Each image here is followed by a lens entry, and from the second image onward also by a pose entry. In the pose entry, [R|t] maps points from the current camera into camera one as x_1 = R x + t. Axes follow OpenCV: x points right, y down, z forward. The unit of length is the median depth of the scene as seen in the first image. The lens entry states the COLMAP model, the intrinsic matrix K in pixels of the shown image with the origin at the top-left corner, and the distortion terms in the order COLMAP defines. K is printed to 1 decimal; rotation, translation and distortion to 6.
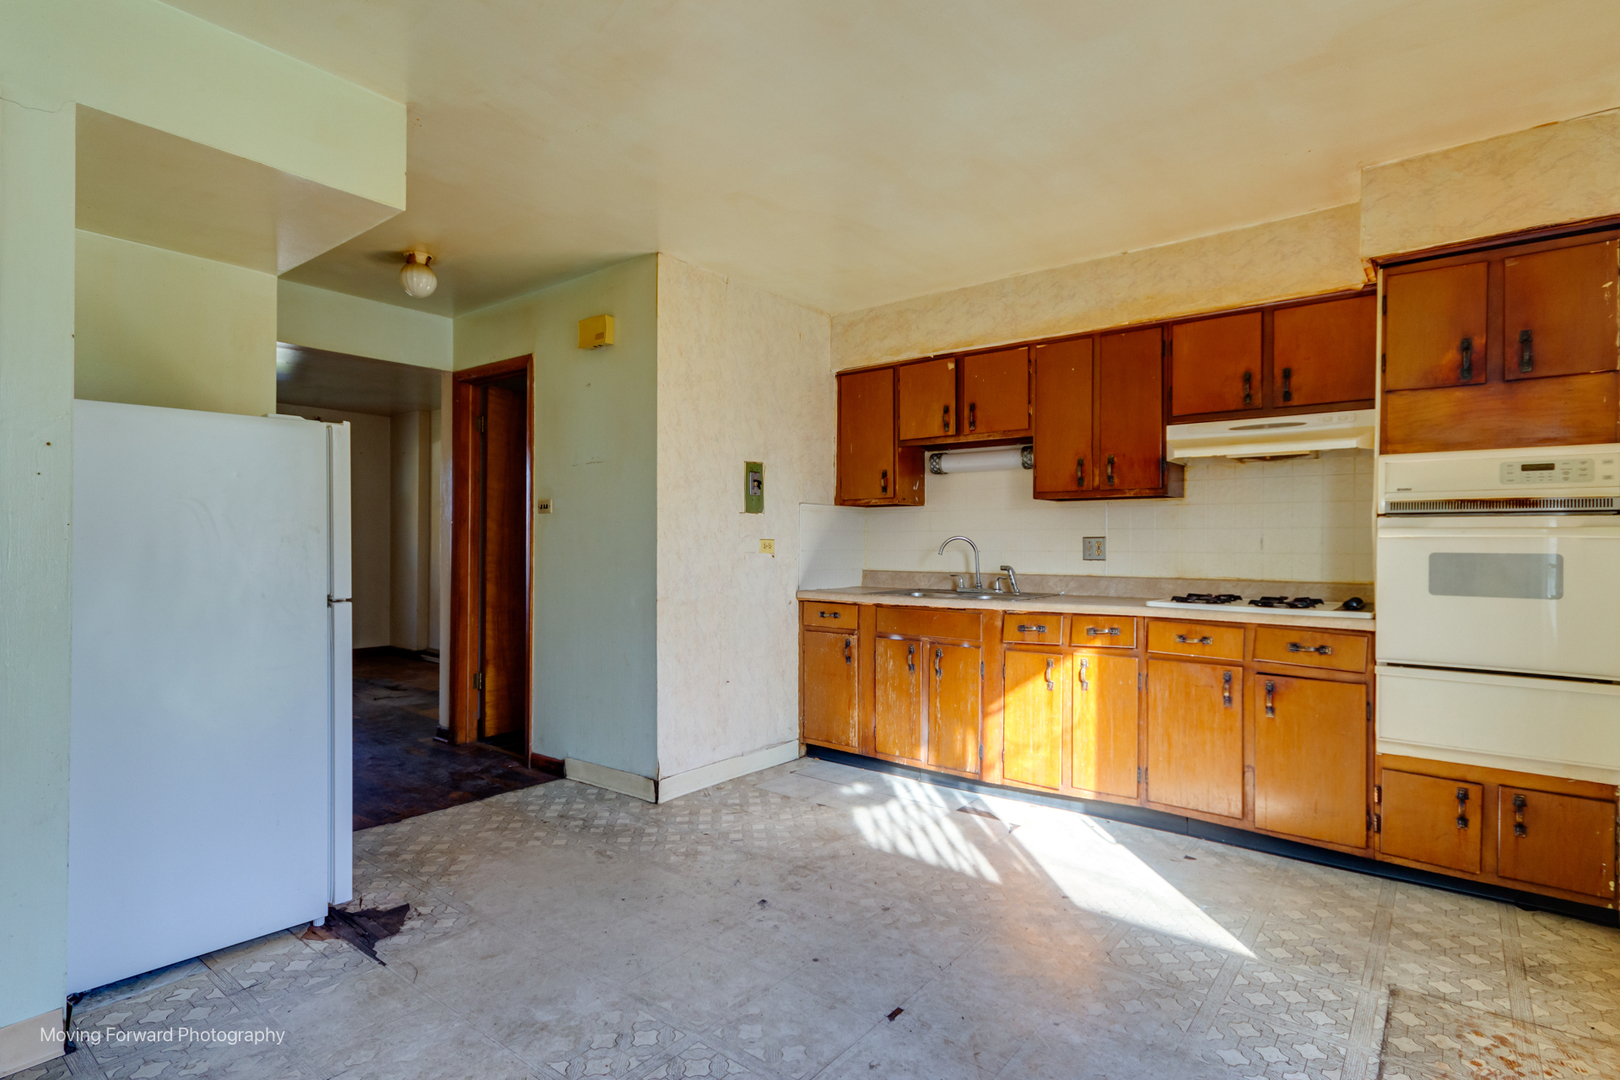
lens RADIAL K [[806.6, 0, 815.8], [0, 806.6, 544.9], [0, 0, 1]] dist [0.004253, -0.000944]
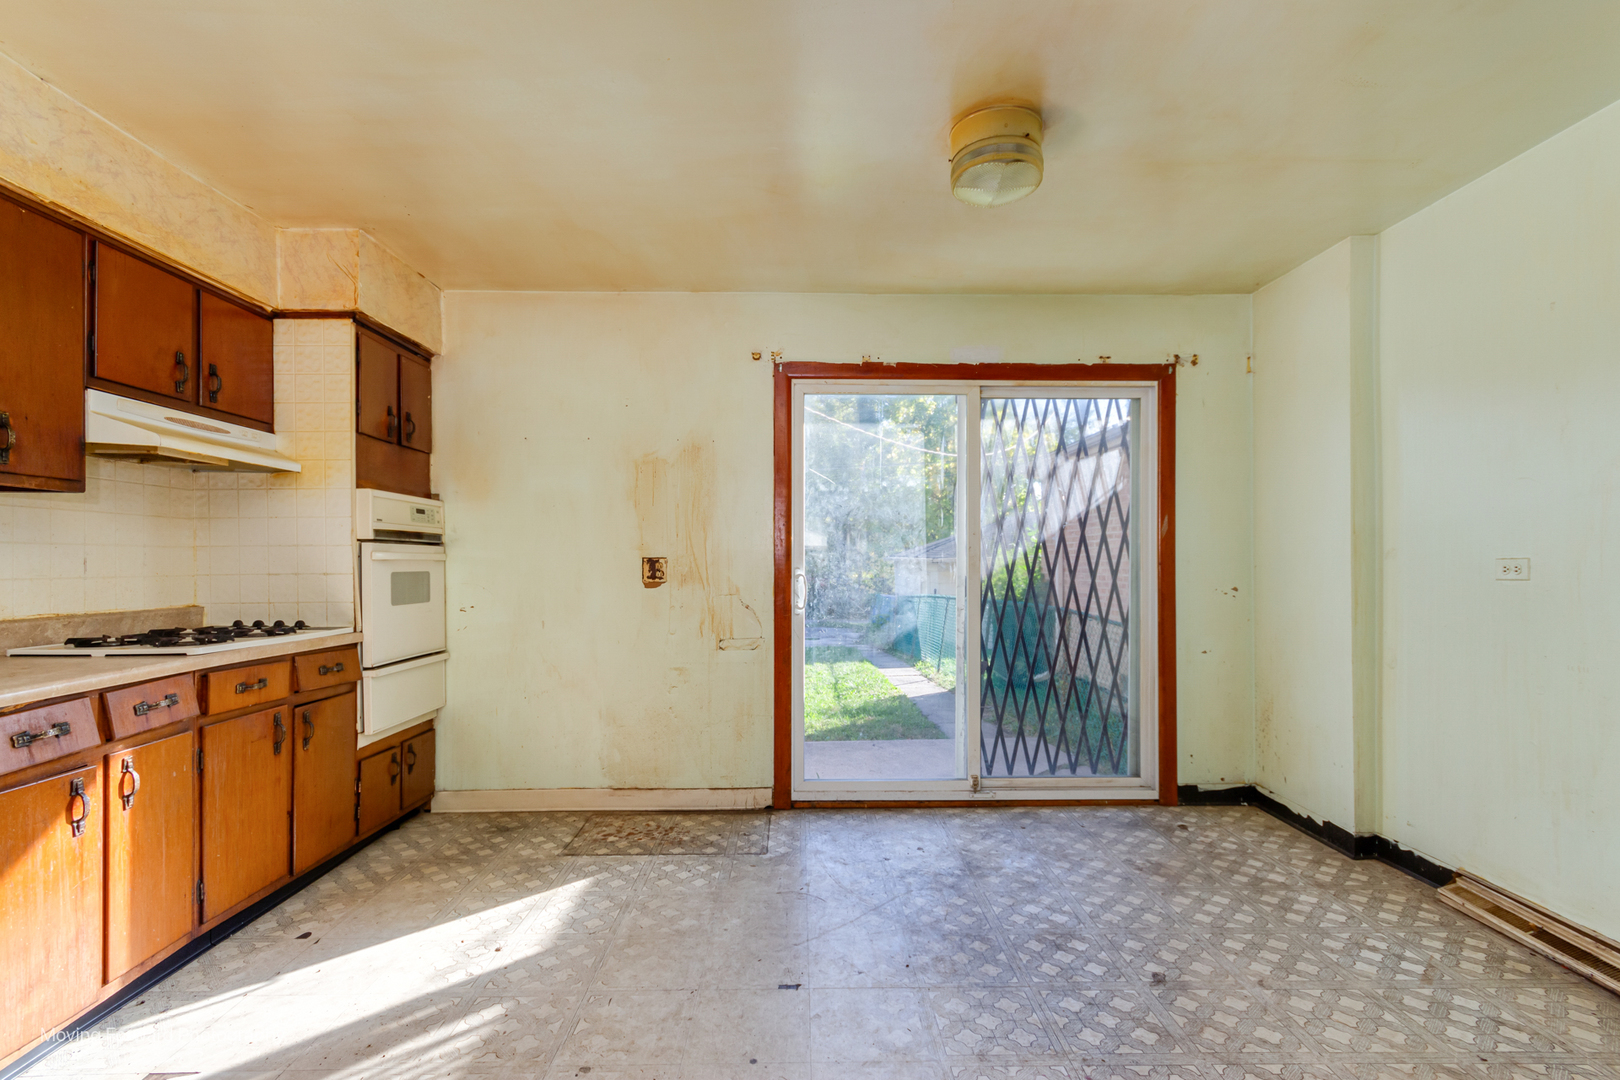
lens RADIAL K [[750.1, 0, 805.8], [0, 750.1, 561.4], [0, 0, 1]] dist [0.009018, -0.000492]
pose [[-0.620294, -0.005642, 0.784349, -0.451748], [-0.003924, 0.999984, 0.004089, -0.011630], [-0.784359, -0.000541, -0.620307, 1.000072]]
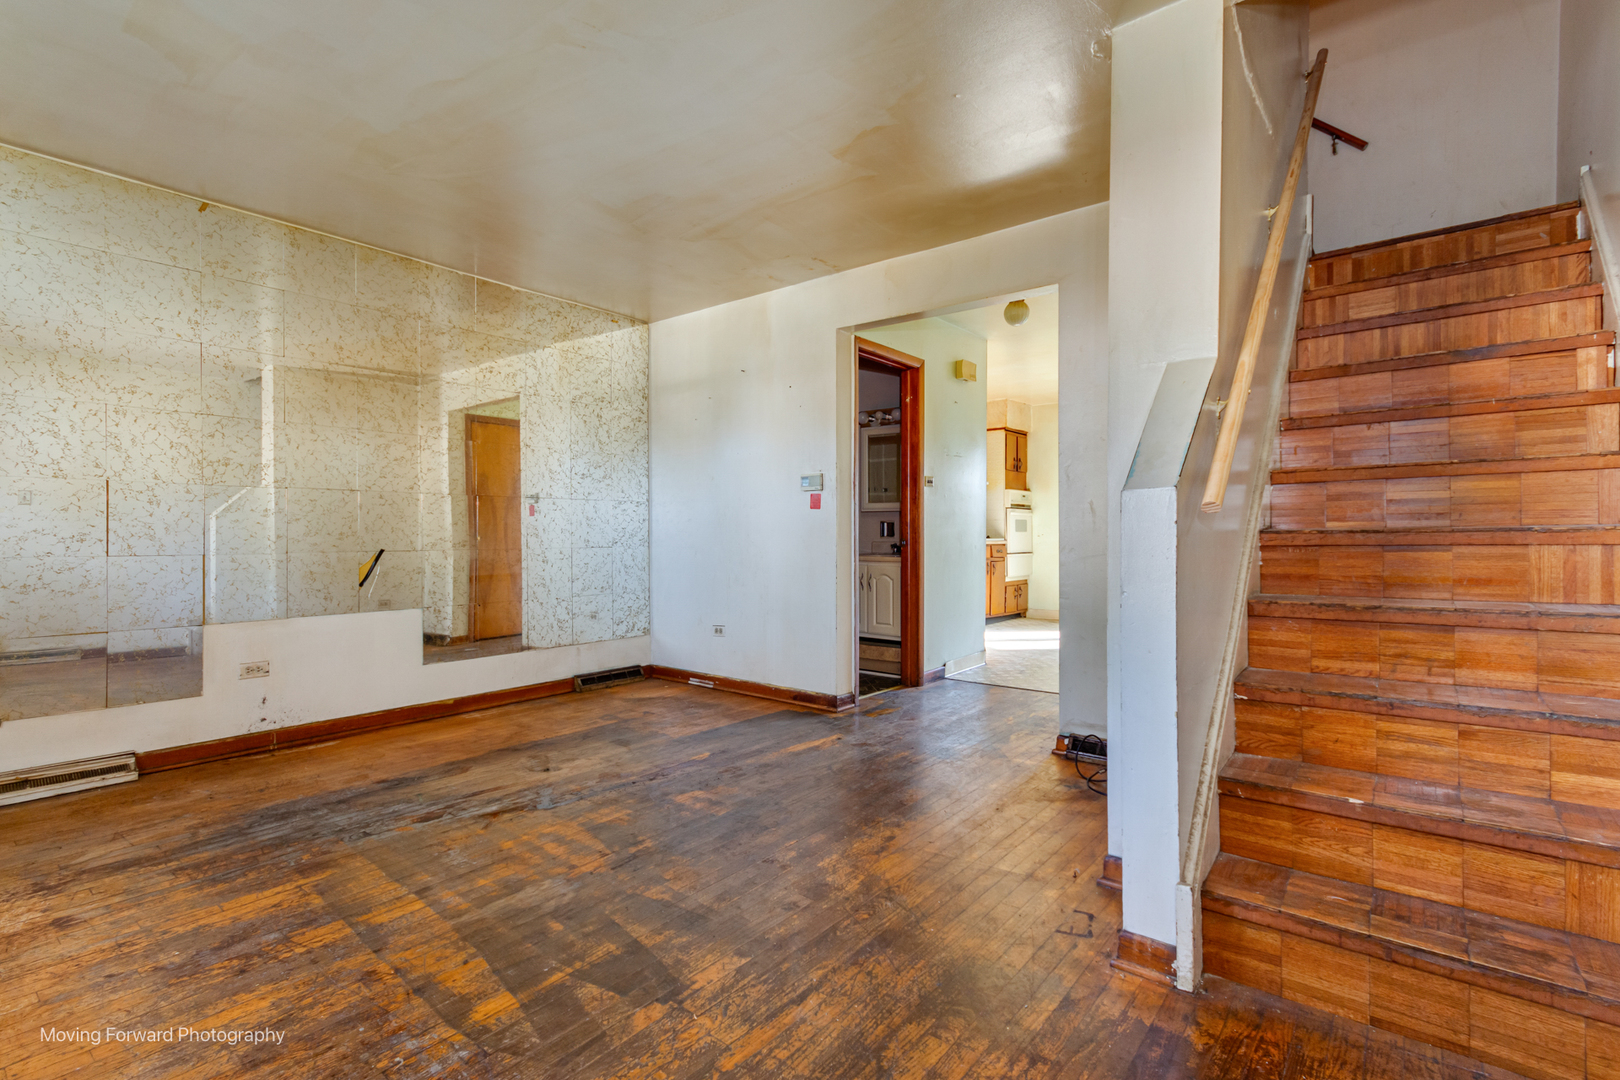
lens RADIAL K [[750.1, 0, 828.4], [0, 750.1, 544.9], [0, 0, 1]] dist [0.009018, -0.000492]
pose [[-0.003089, -0.022793, 0.999735, -1.944993], [0.000935, 0.999740, 0.022796, 0.036237], [-0.999995, 0.001005, -0.003067, 1.468543]]
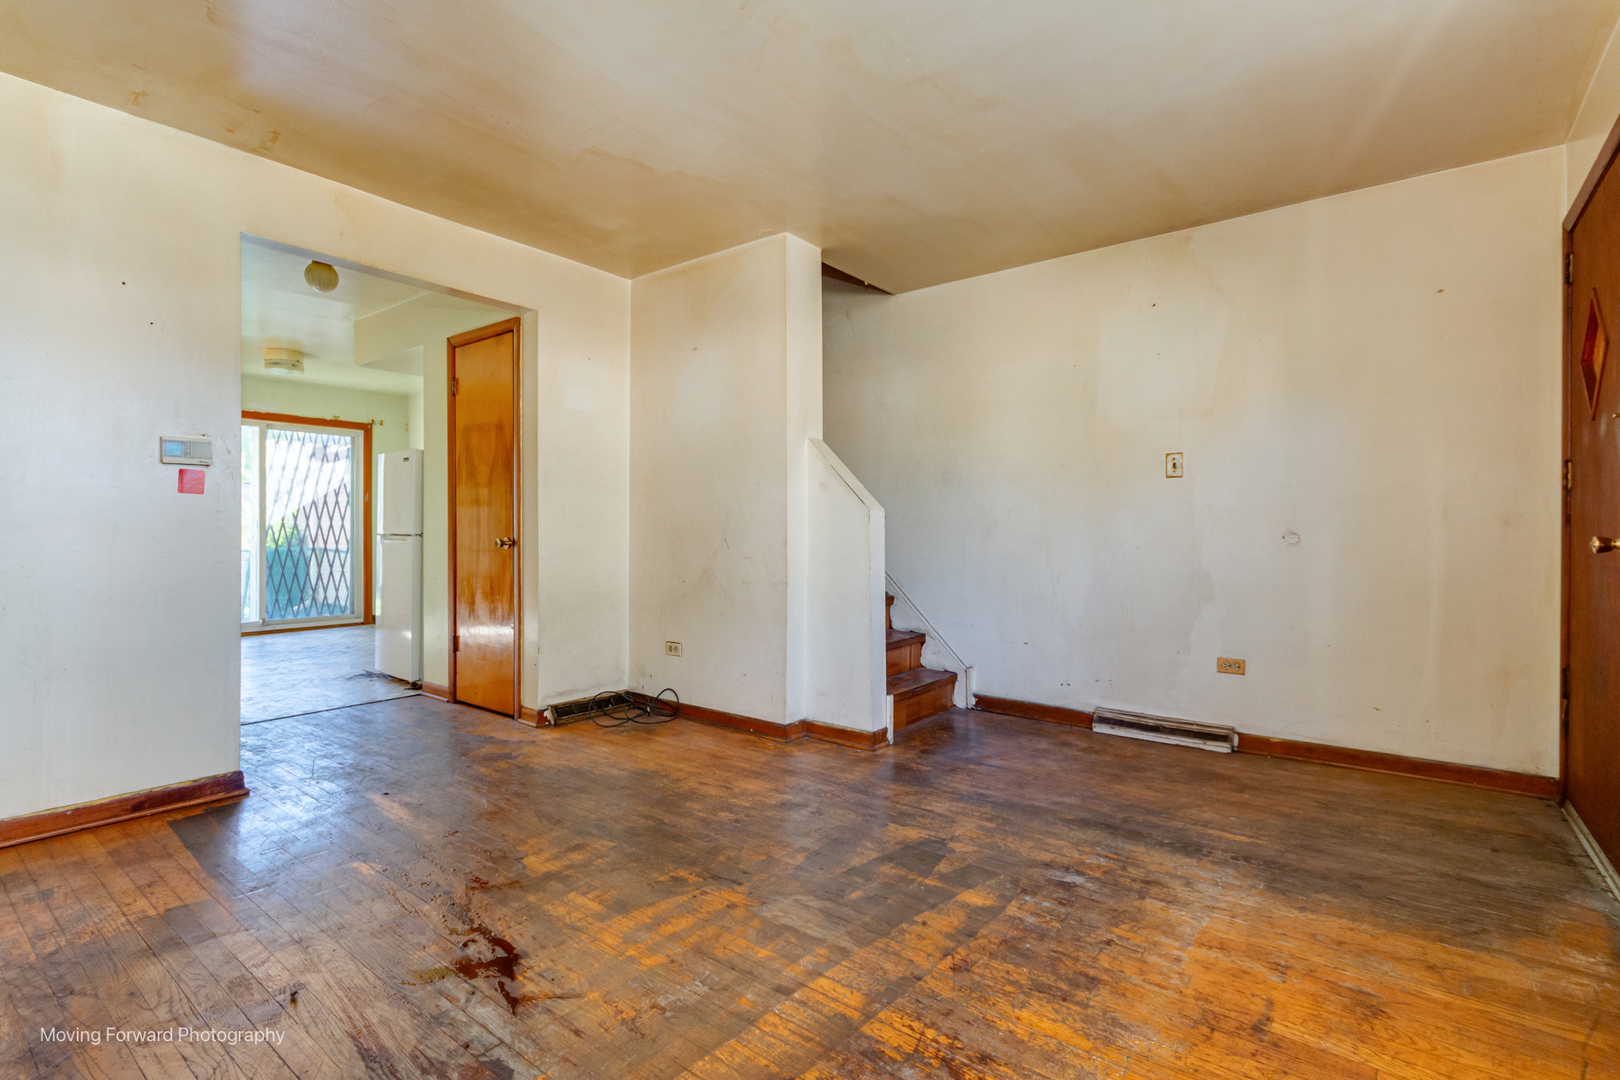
lens RADIAL K [[750.1, 0, 794.7], [0, 750.1, 527.6], [0, 0, 1]] dist [0.009018, -0.000492]
pose [[-0.999921, -0.007675, 0.009968, -1.317475], [-0.007751, 0.999941, -0.007598, 0.044418], [-0.009909, -0.007674, -0.999921, 2.311253]]
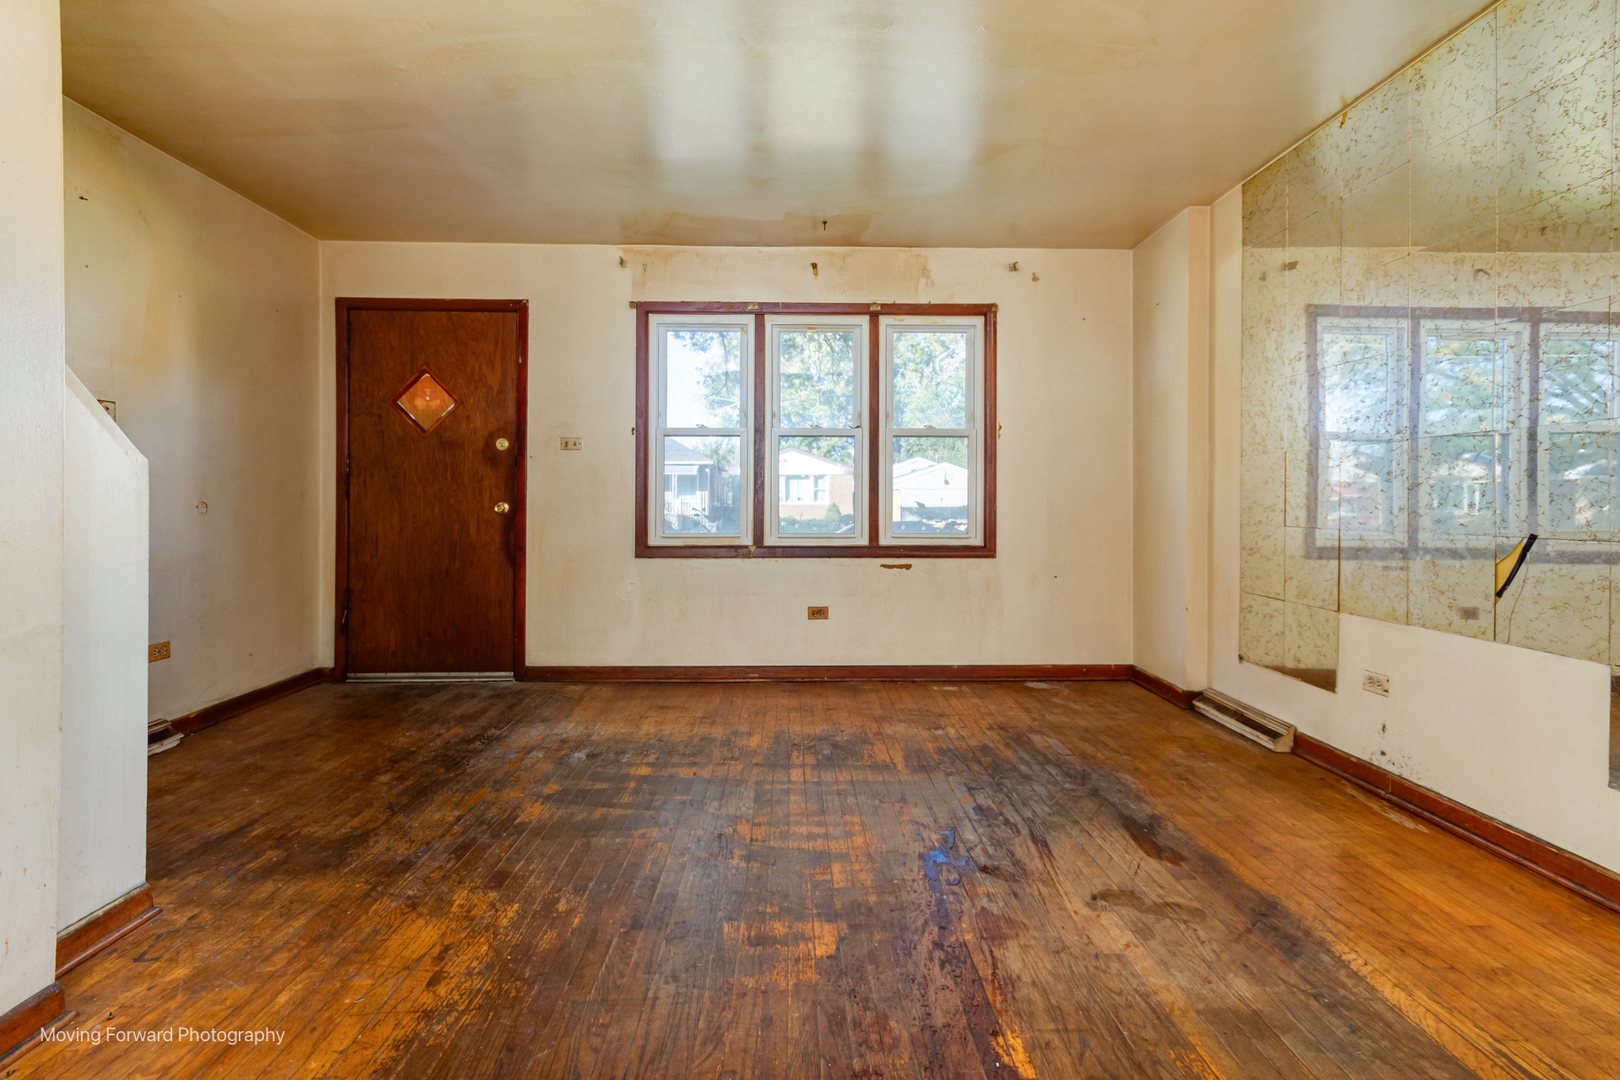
lens RADIAL K [[750.1, 0, 794.8], [0, 750.1, 509.3], [0, 0, 1]] dist [0.009018, -0.000492]
pose [[0.620881, -0.000743, -0.783905, -0.681527], [0.001795, 0.999998, 0.000474, 0.047078], [0.783903, -0.001702, 0.620881, 1.286957]]
